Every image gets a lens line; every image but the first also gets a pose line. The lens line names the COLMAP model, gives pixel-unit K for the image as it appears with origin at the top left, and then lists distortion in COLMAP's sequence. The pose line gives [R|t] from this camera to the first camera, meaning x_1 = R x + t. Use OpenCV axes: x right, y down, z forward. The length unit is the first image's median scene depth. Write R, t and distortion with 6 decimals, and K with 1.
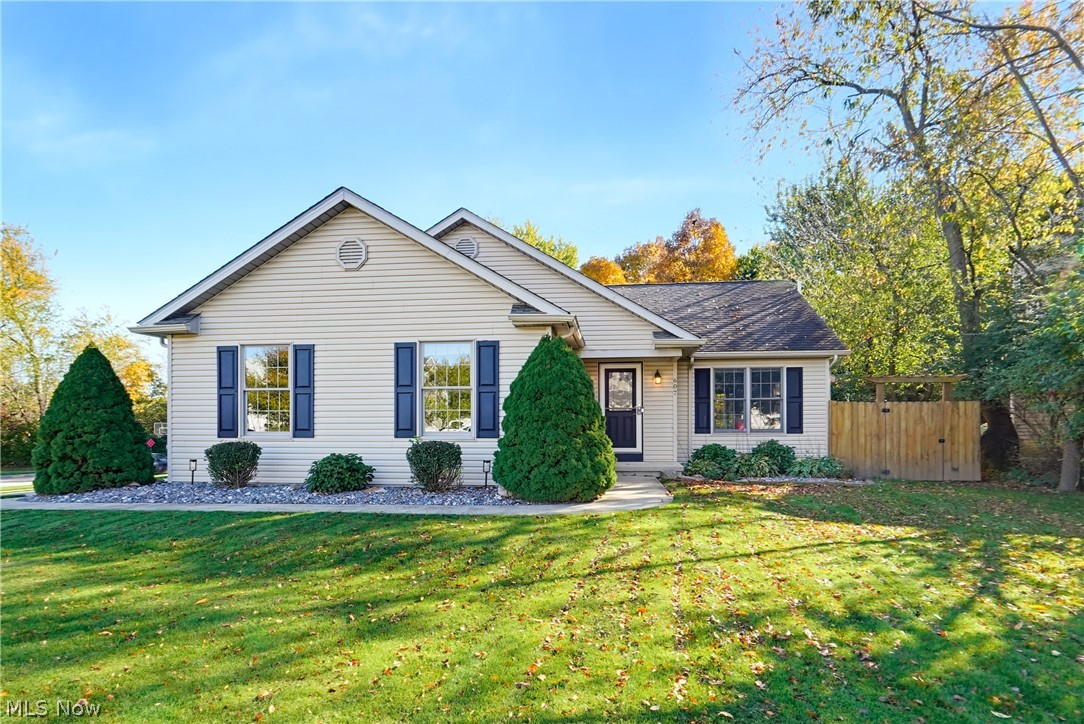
lens RADIAL K [[489.8, 0, 542.3], [0, 489.8, 397.4], [0, 0, 1]] dist [-0.002529, 0.000107]
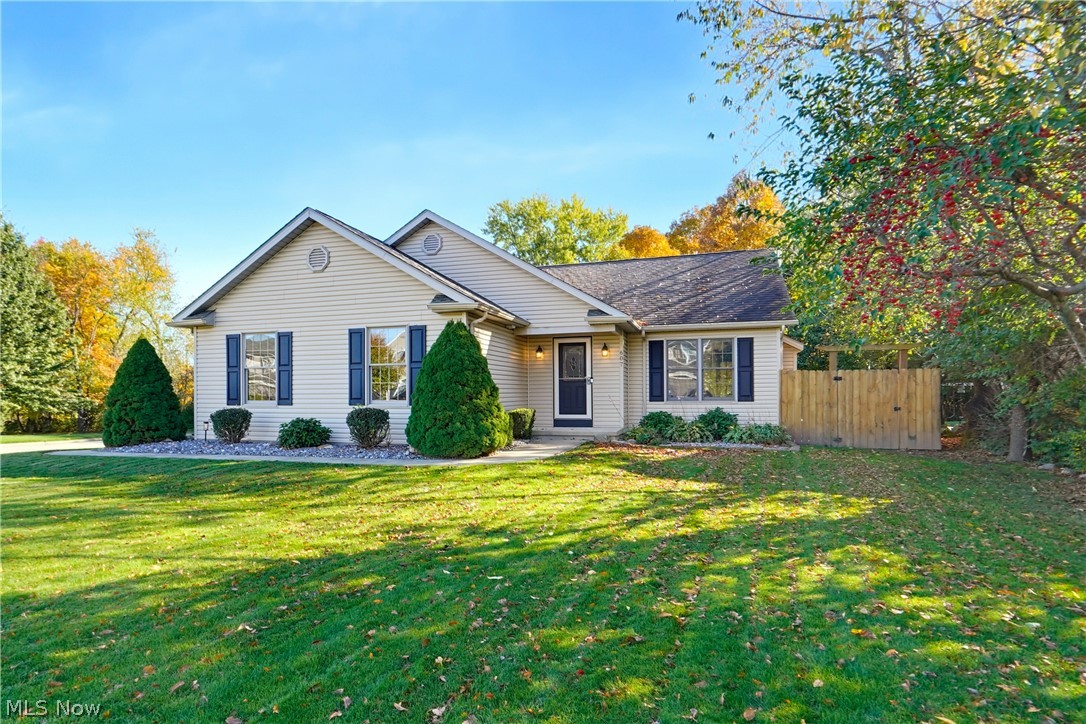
lens RADIAL K [[496.0, 0, 543.0], [0, 496.0, 362.0], [0, 0, 1]] dist [-0.003207, 0.000009]
pose [[0.985129, -0.014706, -0.171184, 0.391624], [0.013646, 0.999880, -0.007366, -0.011503], [0.171271, 0.004920, 0.985212, -0.152407]]
